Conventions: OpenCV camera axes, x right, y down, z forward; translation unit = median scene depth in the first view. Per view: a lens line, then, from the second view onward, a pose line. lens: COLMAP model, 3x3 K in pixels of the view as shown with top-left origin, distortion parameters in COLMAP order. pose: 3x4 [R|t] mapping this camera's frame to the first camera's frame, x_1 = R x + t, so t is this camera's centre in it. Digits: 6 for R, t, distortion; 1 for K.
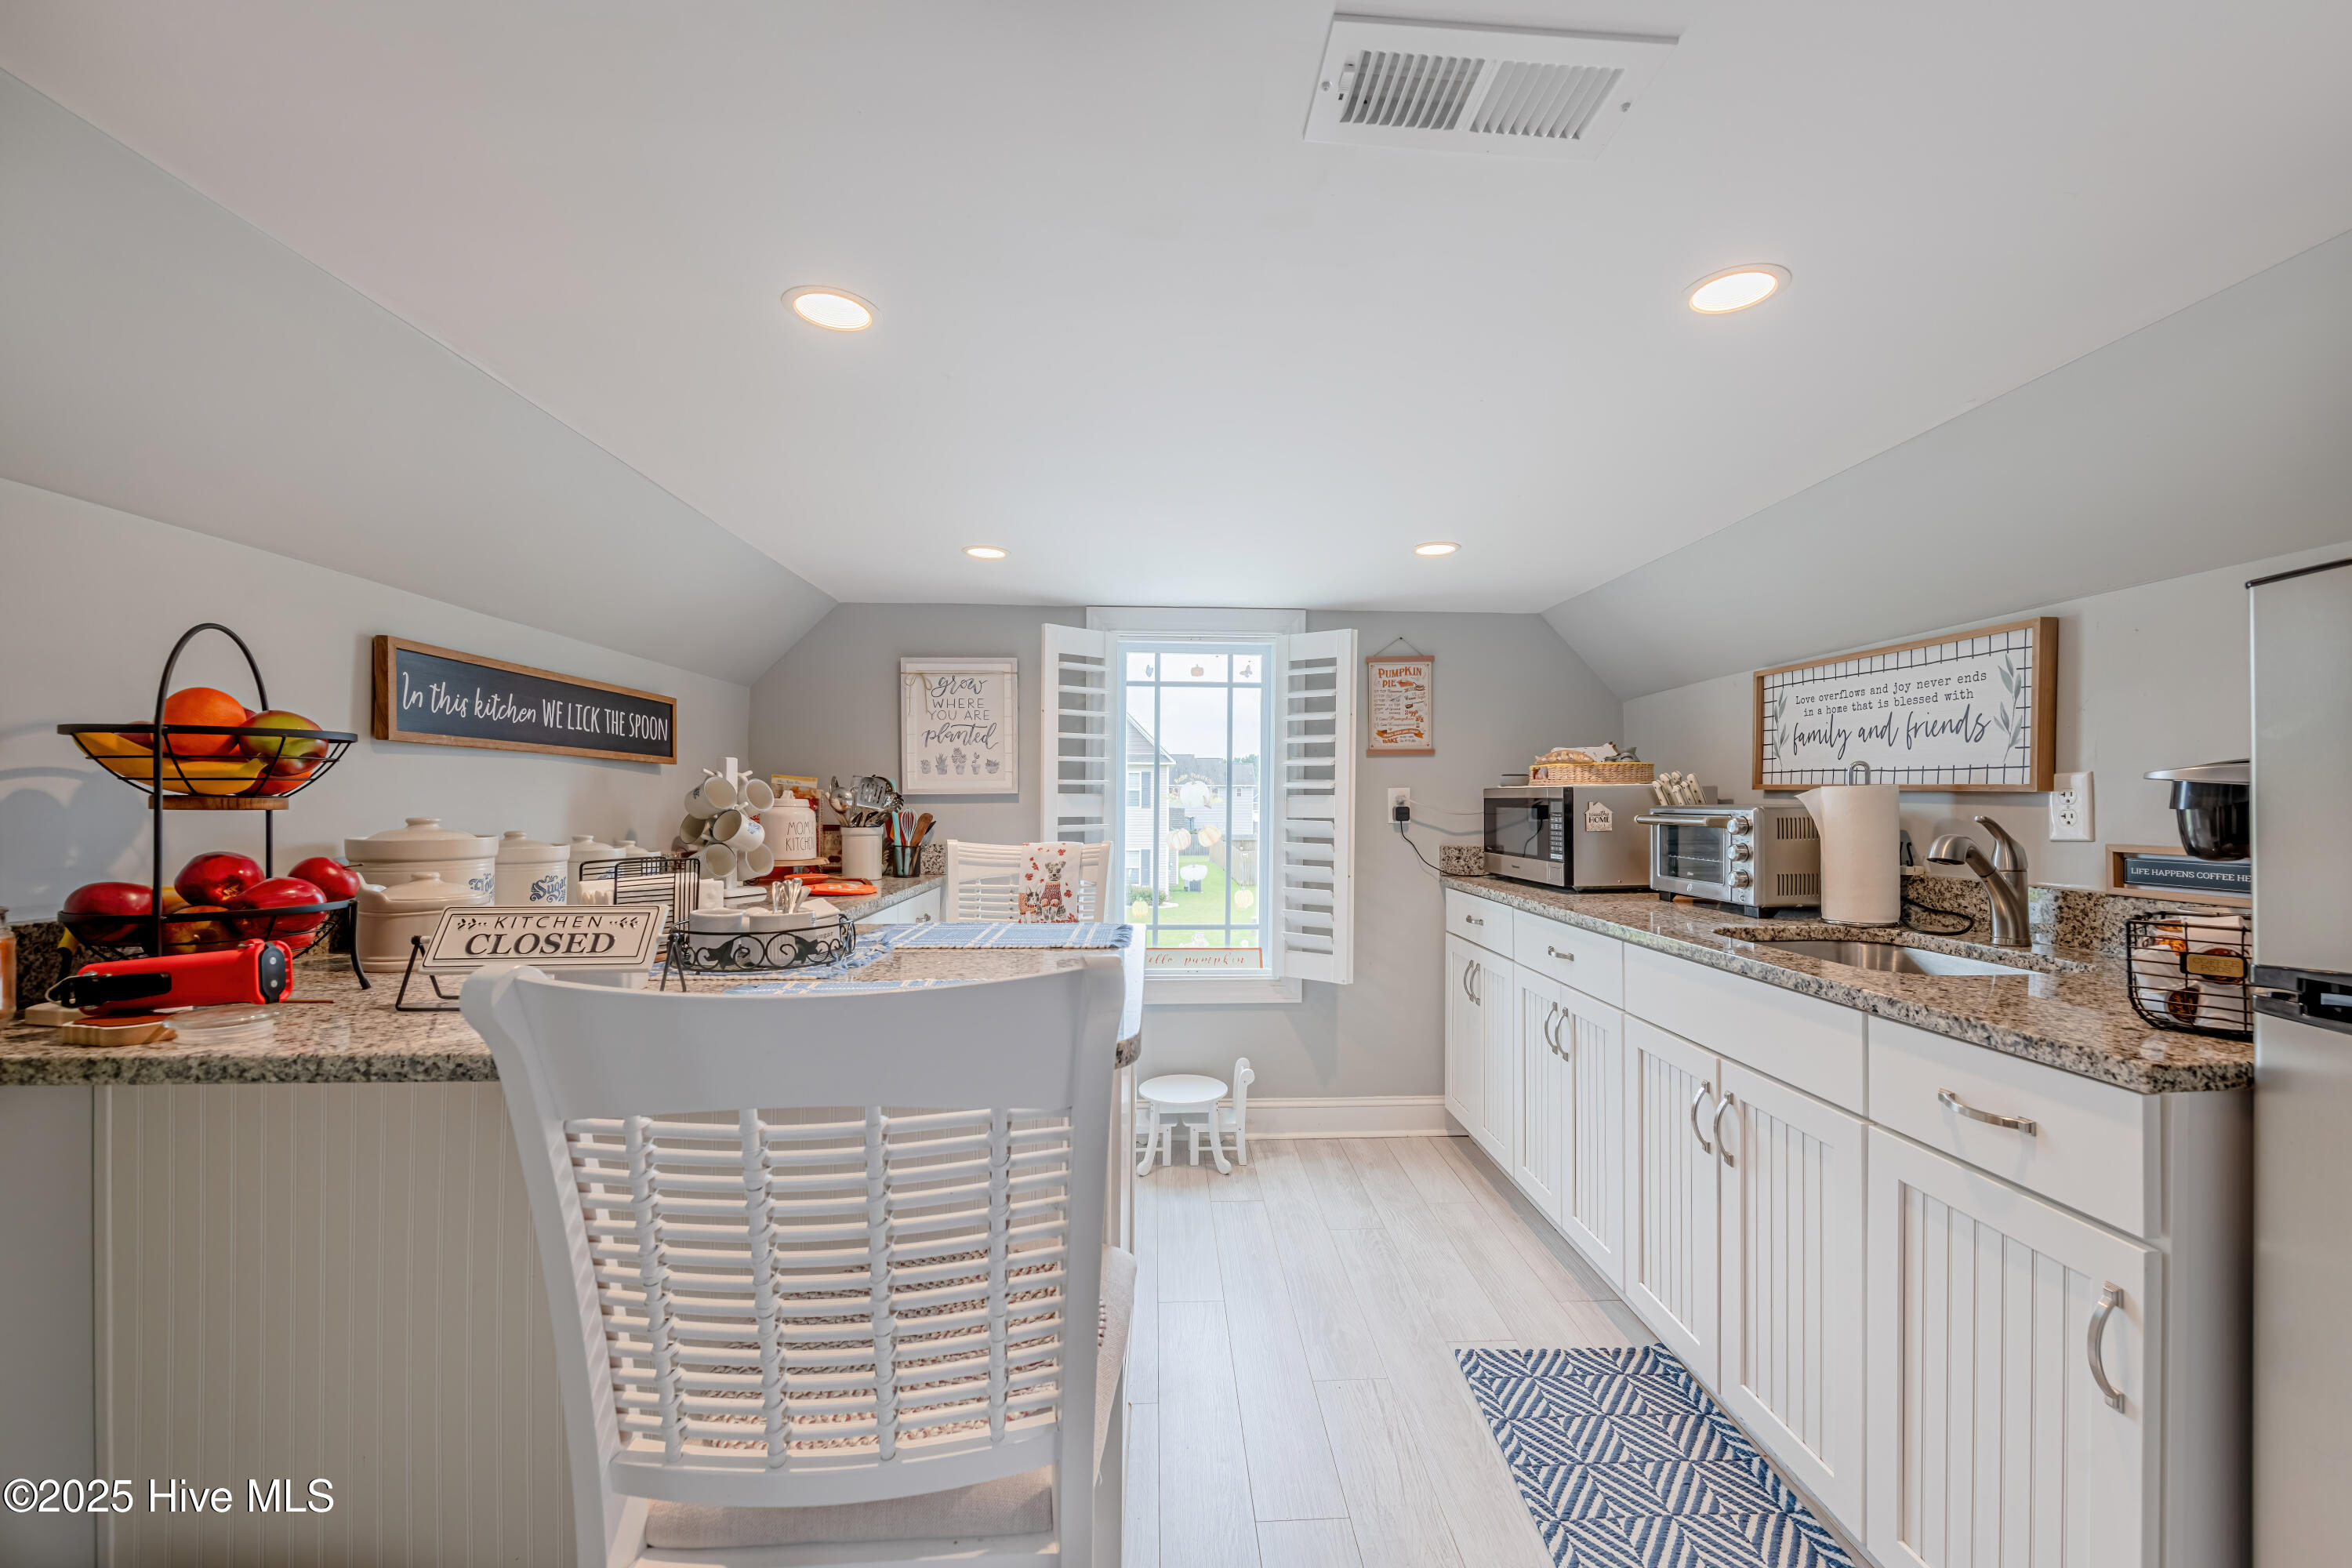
lens RADIAL K [[970.0, 0, 1167.5], [0, 970.0, 782.0], [0, 0, 1]] dist [0.017379, -0.016060]
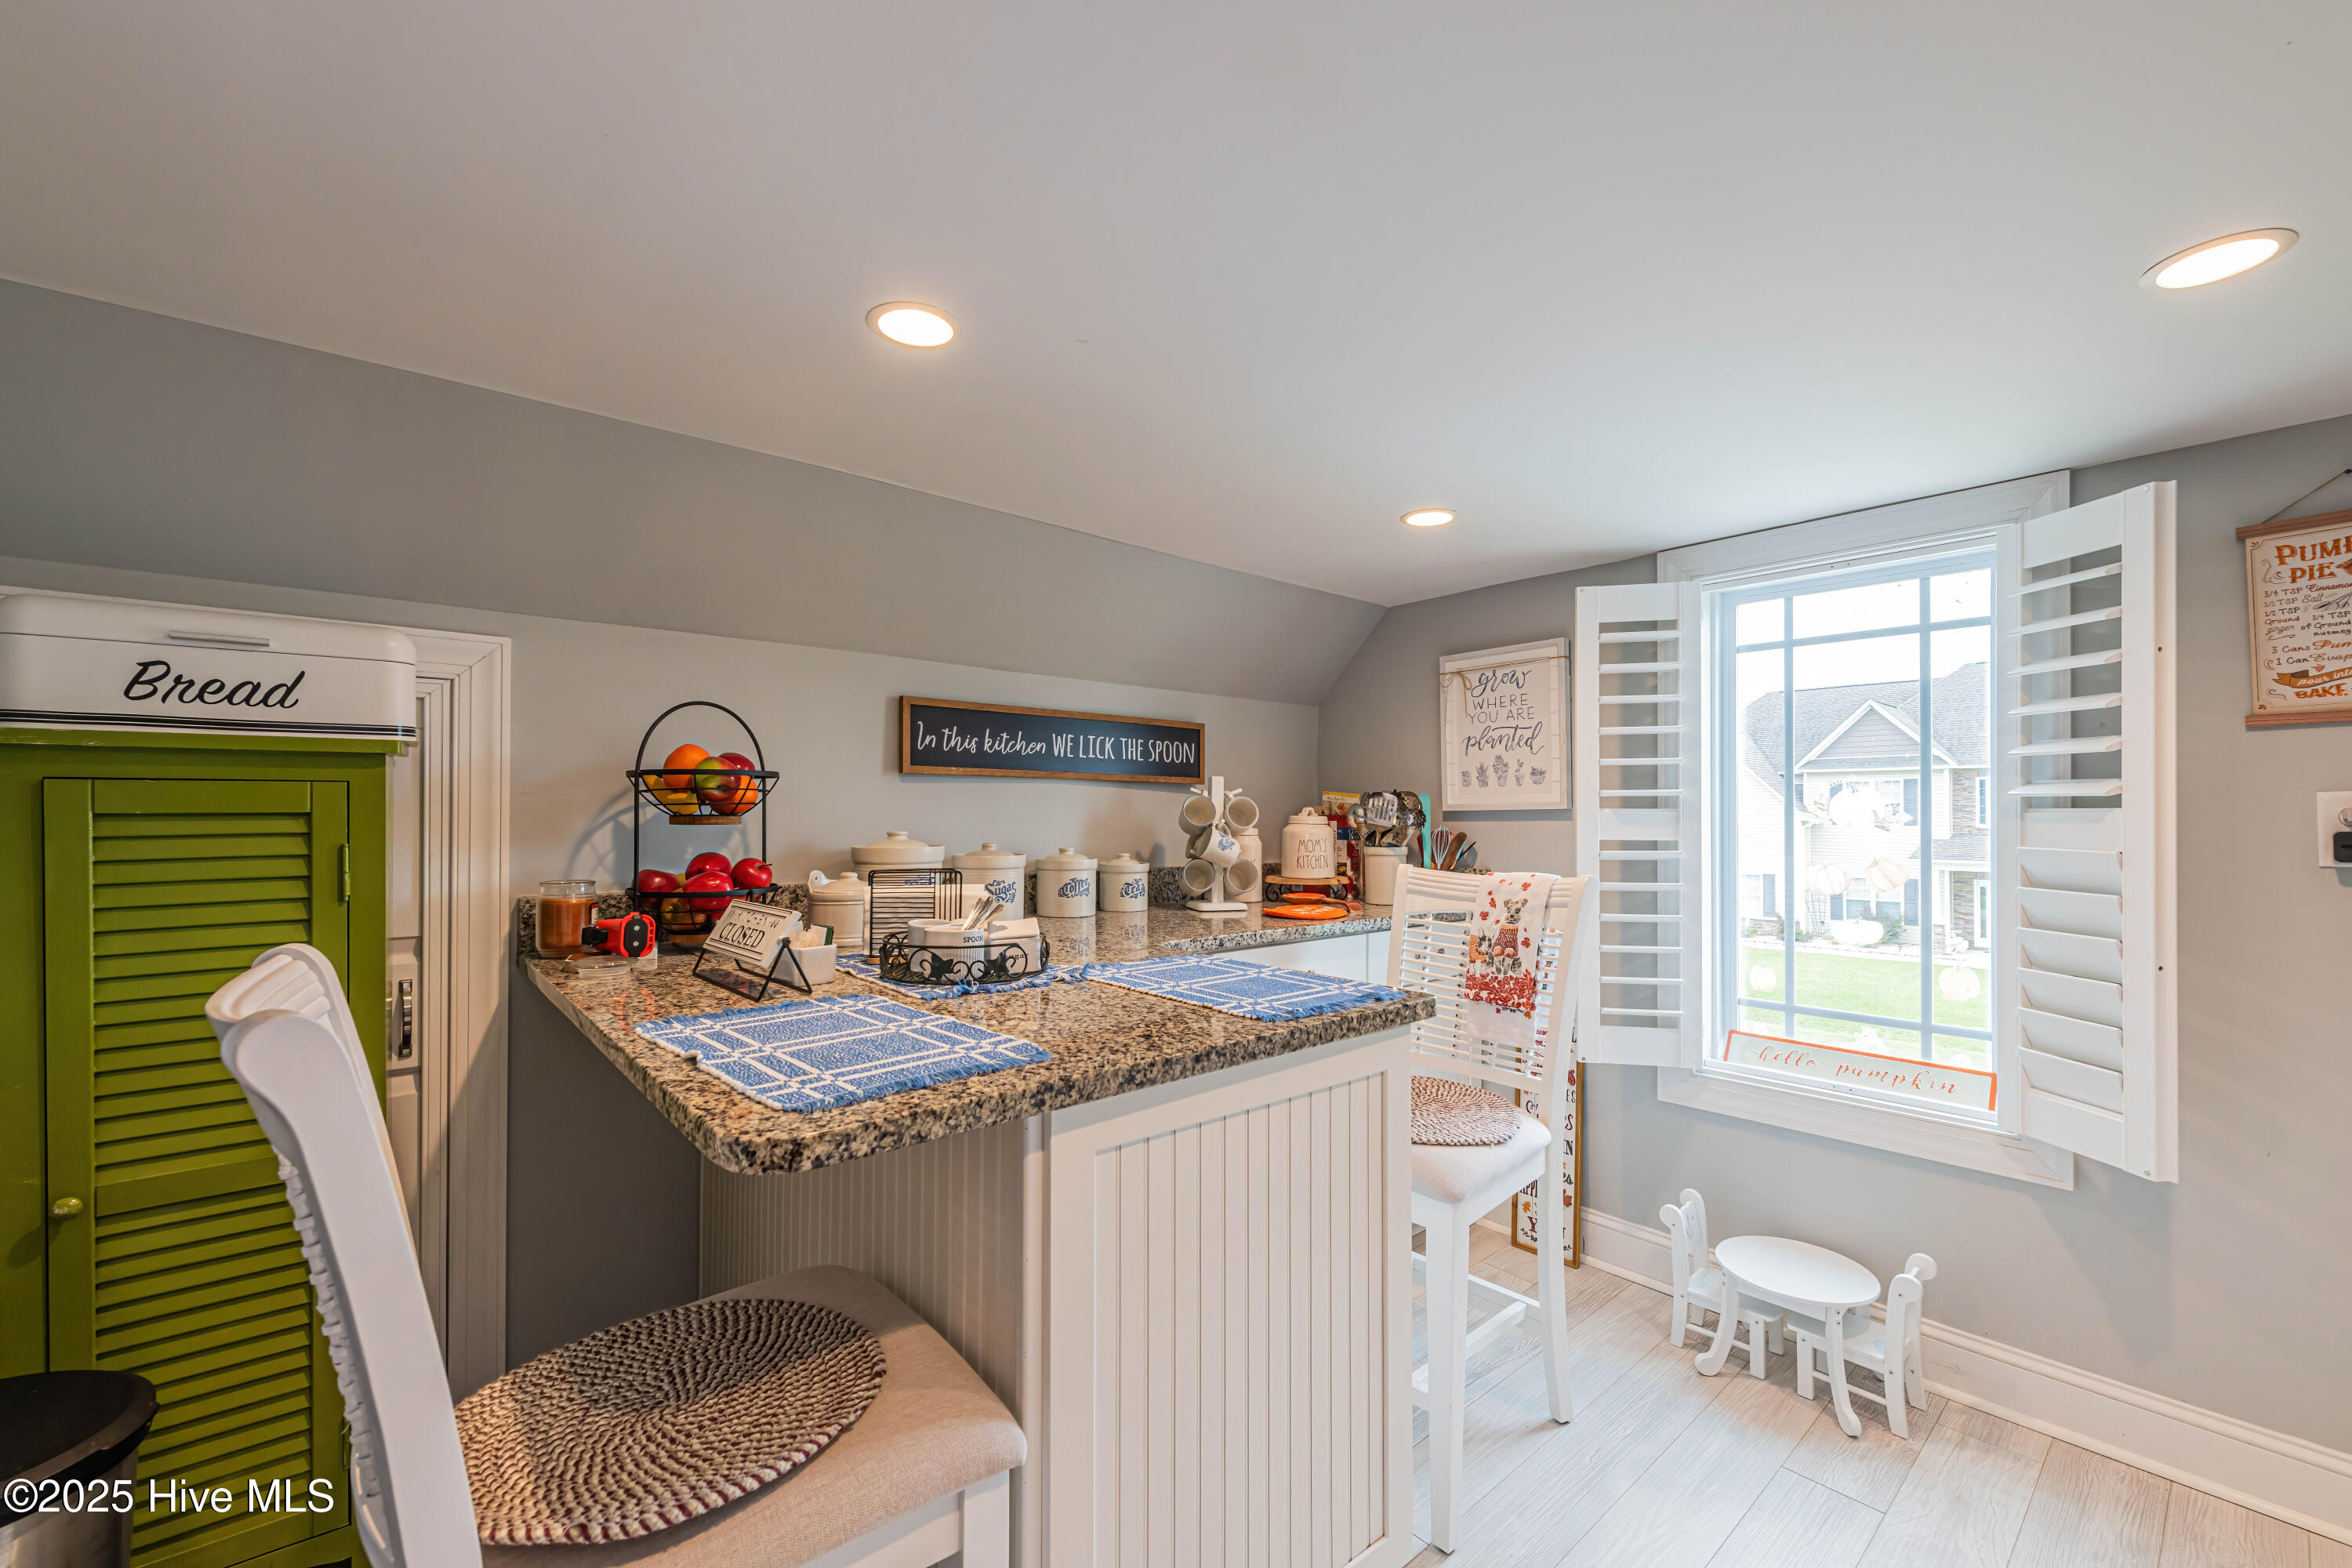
lens RADIAL K [[948.6, 0, 1176.0], [0, 948.6, 784.0], [0, 0, 1]] dist [0.011736, -0.005515]
pose [[0.612018, -0.028084, -0.790345, 0.279516], [0.015672, 0.999604, -0.023384, 0.005019], [0.790688, 0.001926, 0.612216, 0.298868]]
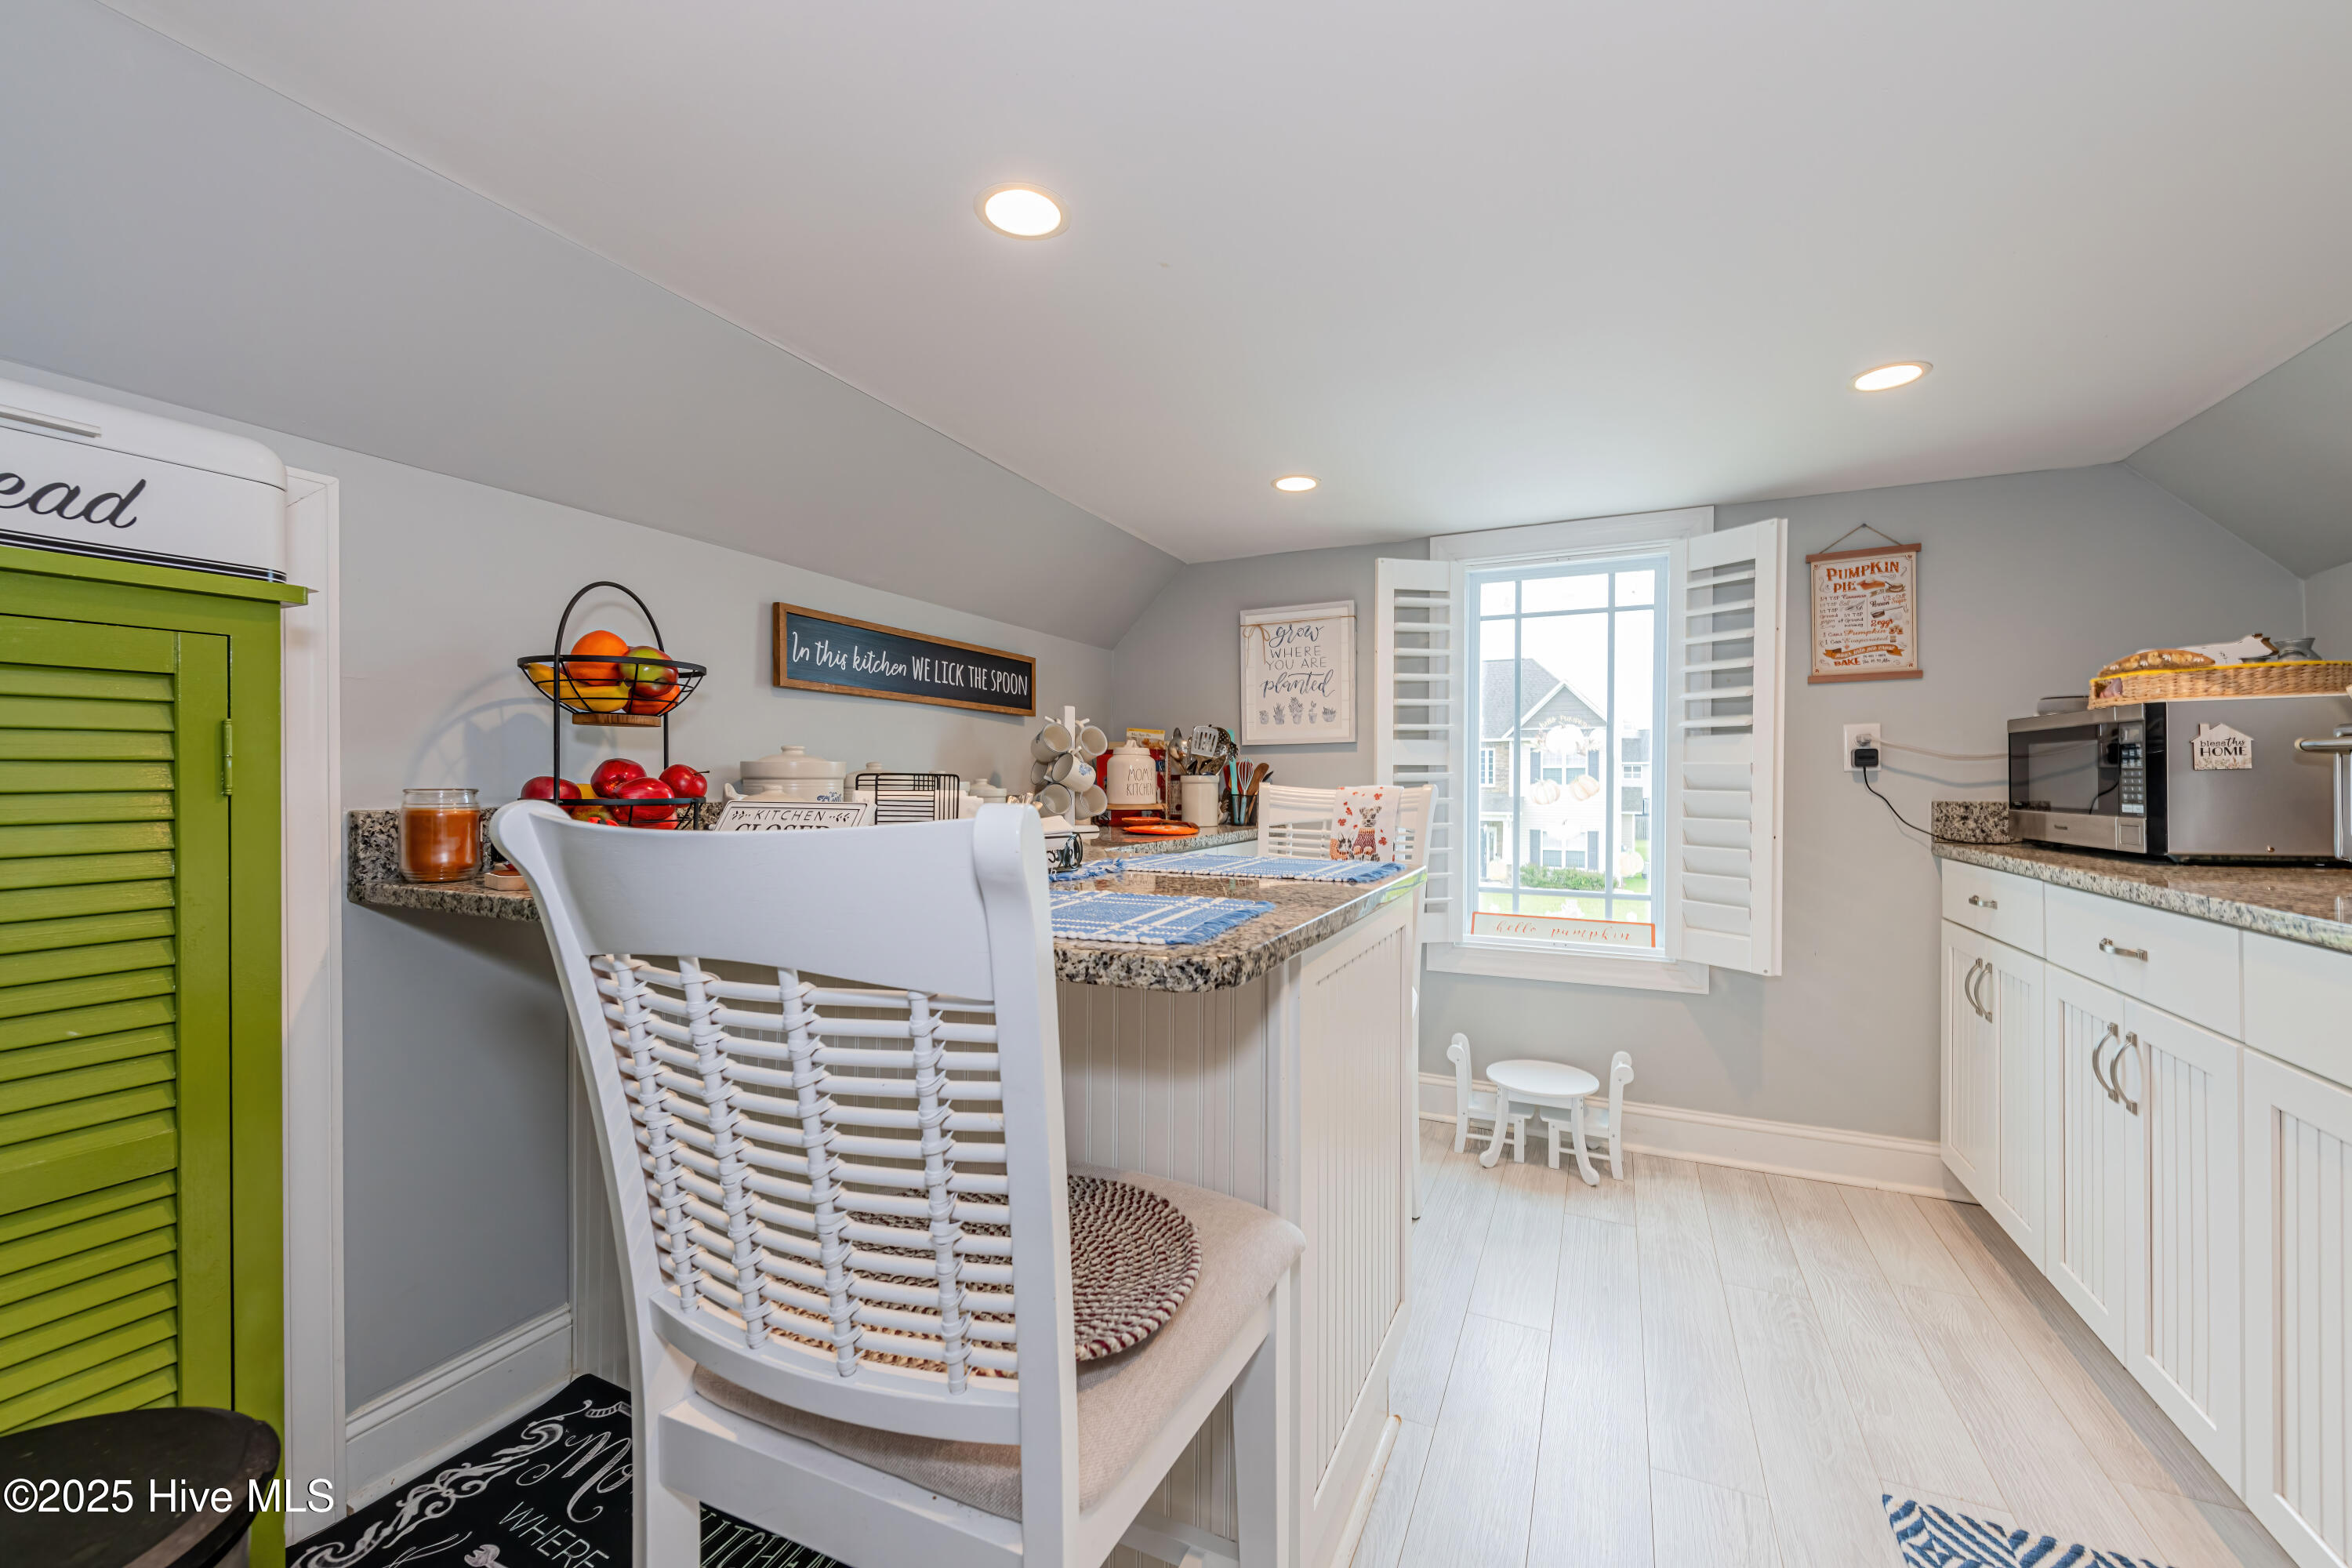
lens RADIAL K [[921.8, 0, 1138.6], [0, 921.8, 772.3], [0, 0, 1]] dist [0.011142, -0.005028]
pose [[0.876553, -0.006551, -0.481261, 0.101852], [0.008137, 0.999966, 0.001207, 0.041820], [0.481237, -0.004974, 0.876577, 0.111379]]
